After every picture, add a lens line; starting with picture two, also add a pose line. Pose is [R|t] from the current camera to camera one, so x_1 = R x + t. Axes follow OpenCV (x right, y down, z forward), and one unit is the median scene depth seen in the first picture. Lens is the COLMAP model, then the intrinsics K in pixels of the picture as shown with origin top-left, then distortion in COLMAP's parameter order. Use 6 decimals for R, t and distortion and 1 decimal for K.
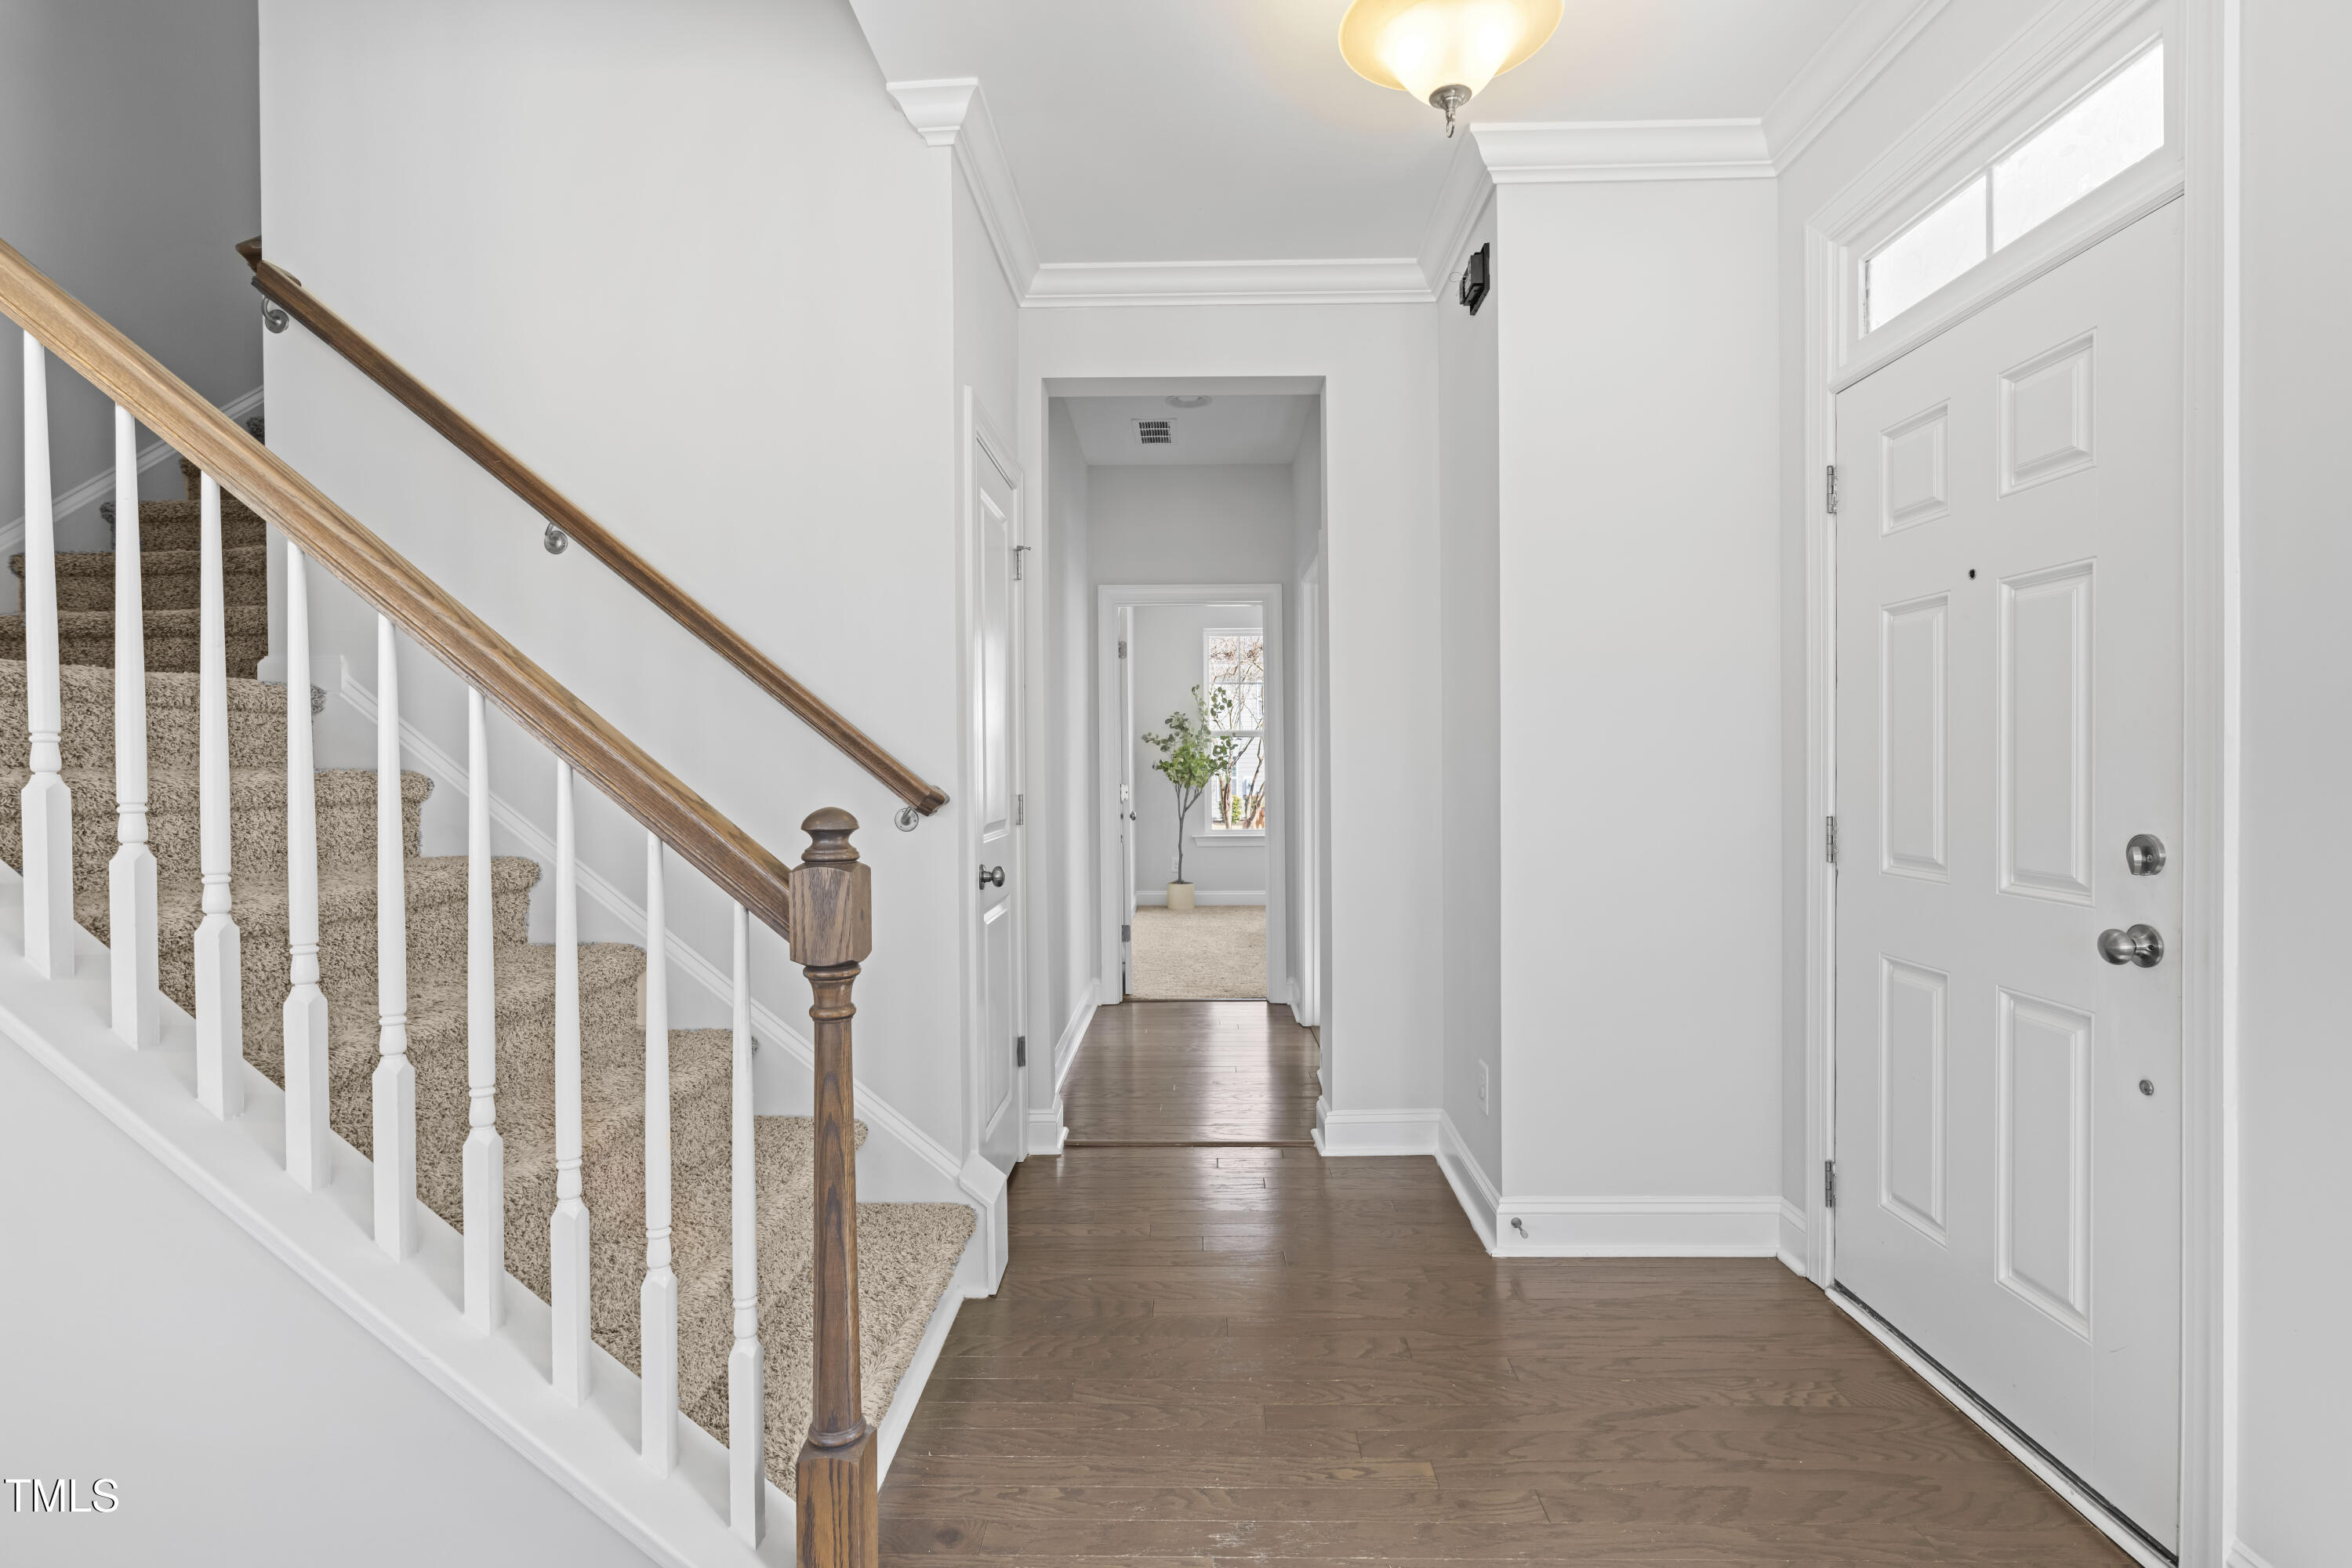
lens RADIAL K [[1156.1, 0, 1176.0], [0, 1156.1, 784.0], [0, 0, 1]] dist [0.000017, -0.000004]
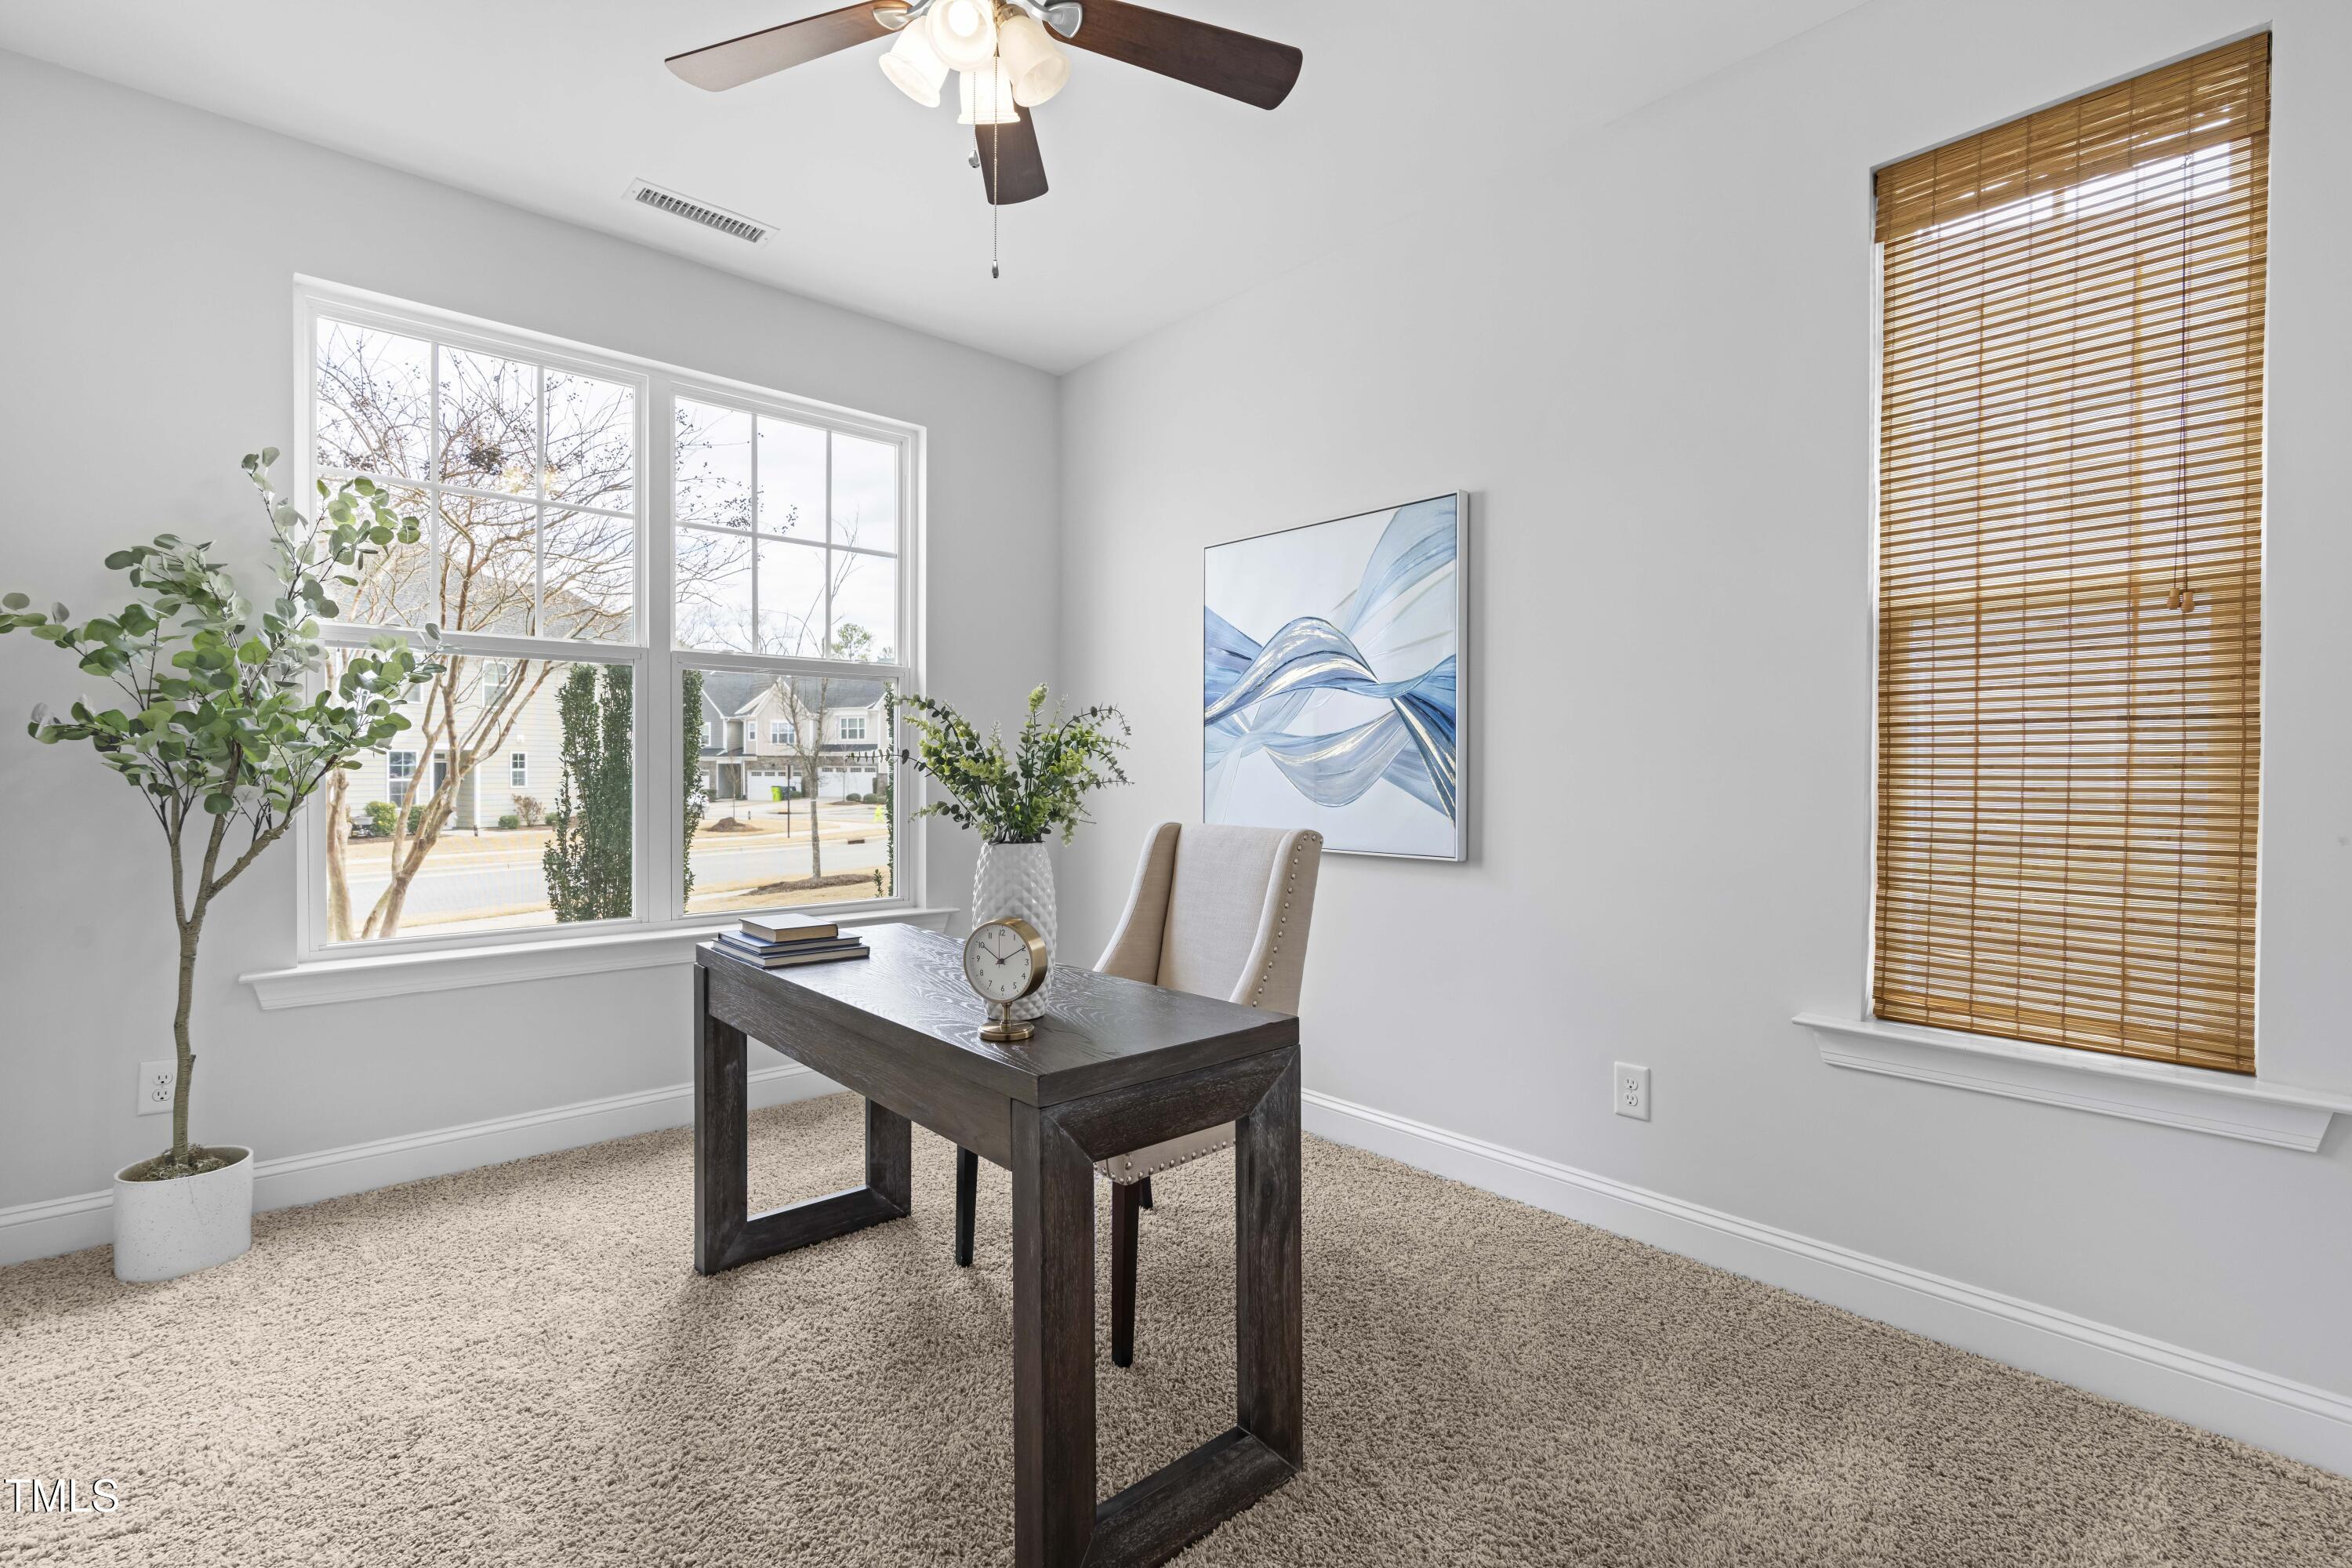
lens RADIAL K [[1054.5, 0, 1176.0], [0, 1054.5, 784.0], [0, 0, 1]] dist [-0.004830, -0.000634]
pose [[0.727870, 0.001806, 0.685712, 0.004372], [0.004970, 0.999956, -0.007909, -0.000314], [-0.685697, 0.009164, 0.727830, 0.667545]]
